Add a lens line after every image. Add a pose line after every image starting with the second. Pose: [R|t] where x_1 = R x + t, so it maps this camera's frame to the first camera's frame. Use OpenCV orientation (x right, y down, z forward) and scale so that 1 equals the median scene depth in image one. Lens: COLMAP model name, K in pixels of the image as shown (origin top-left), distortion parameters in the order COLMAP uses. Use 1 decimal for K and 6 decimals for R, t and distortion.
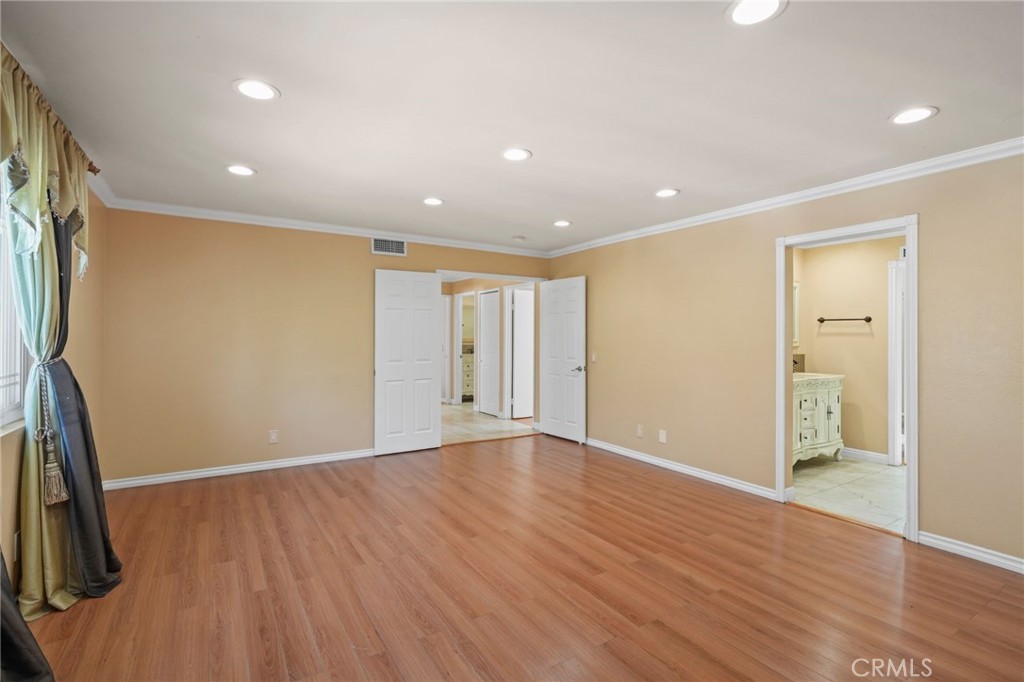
lens RADIAL K [[466.7, 0, 511.5], [0, 466.7, 336.8], [0, 0, 1]] dist [-0.009921, 0.004147]
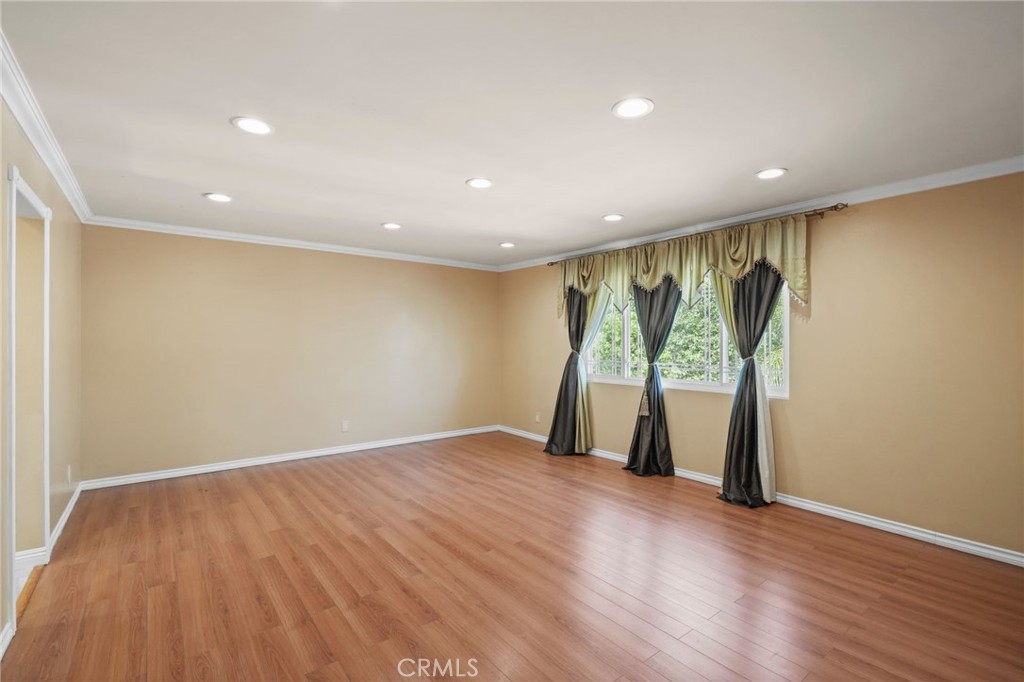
lens RADIAL K [[466.7, 0, 505.1], [0, 466.7, 339.5], [0, 0, 1]] dist [-0.009921, 0.004147]
pose [[-0.996361, -0.010642, -0.084566, 0.036137], [-0.010571, 0.999943, -0.001285, -0.011870], [0.084575, -0.000386, -0.996417, 1.868932]]
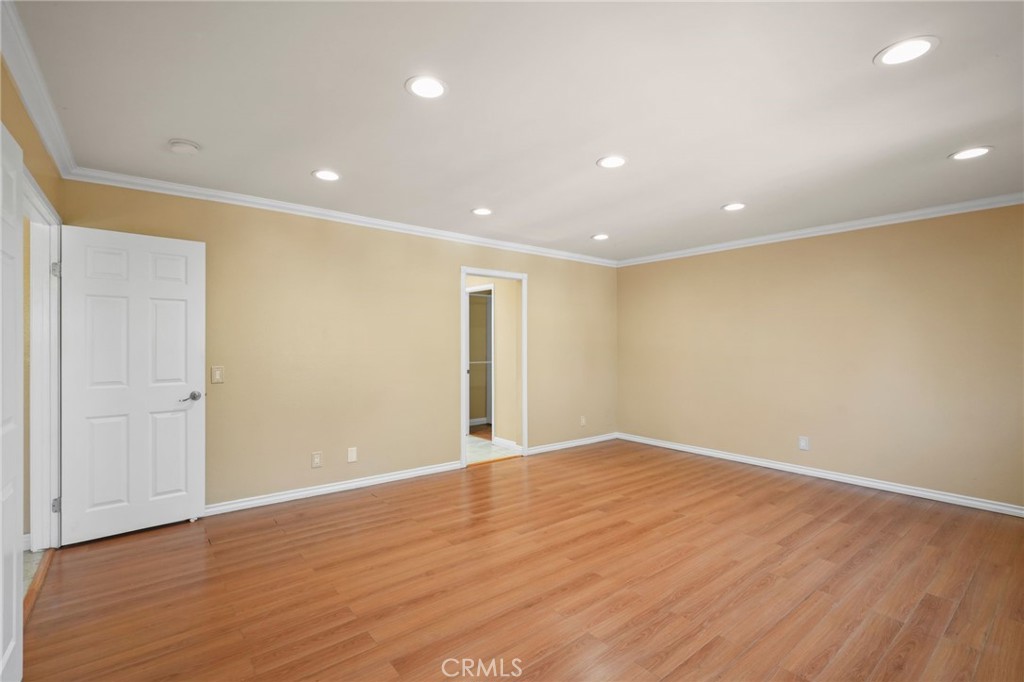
lens RADIAL K [[466.7, 0, 504.7], [0, 466.7, 346.2], [0, 0, 1]] dist [-0.009921, 0.004147]
pose [[-0.092413, -0.012702, 0.995640, -0.854891], [0.000689, 0.999918, 0.012821, -0.005567], [-0.995721, 0.001871, -0.092397, 1.162005]]
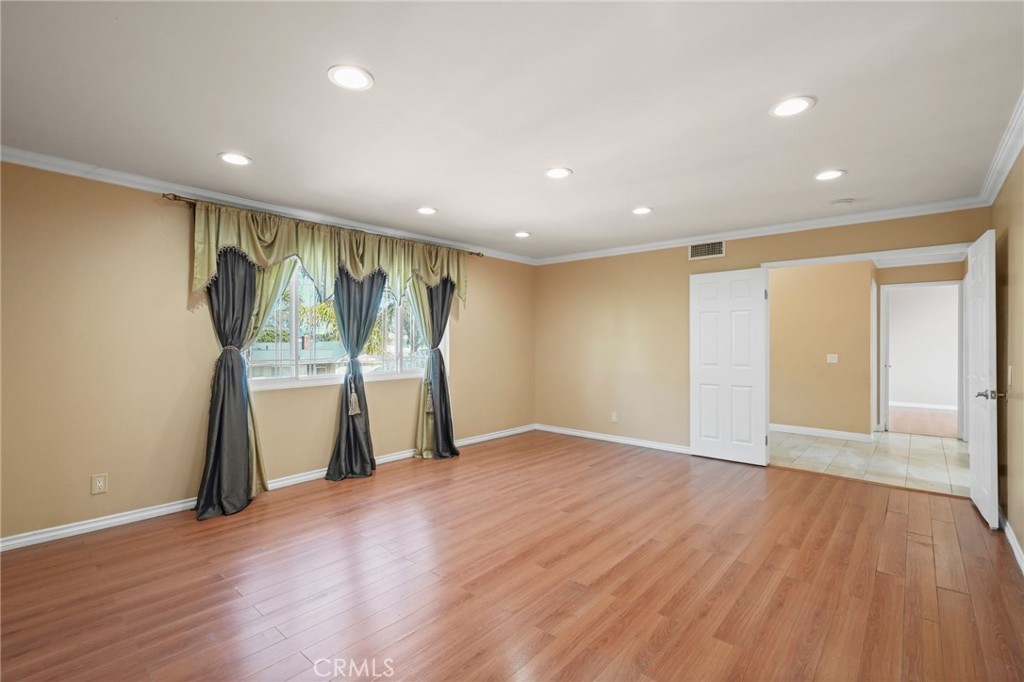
lens RADIAL K [[466.7, 0, 518.7], [0, 466.7, 338.1], [0, 0, 1]] dist [-0.009921, 0.004147]
pose [[0.293569, -0.010454, -0.955881, 0.916754], [-0.002576, 0.999928, -0.011727, 0.014103], [0.955934, 0.005905, 0.293521, 0.512280]]
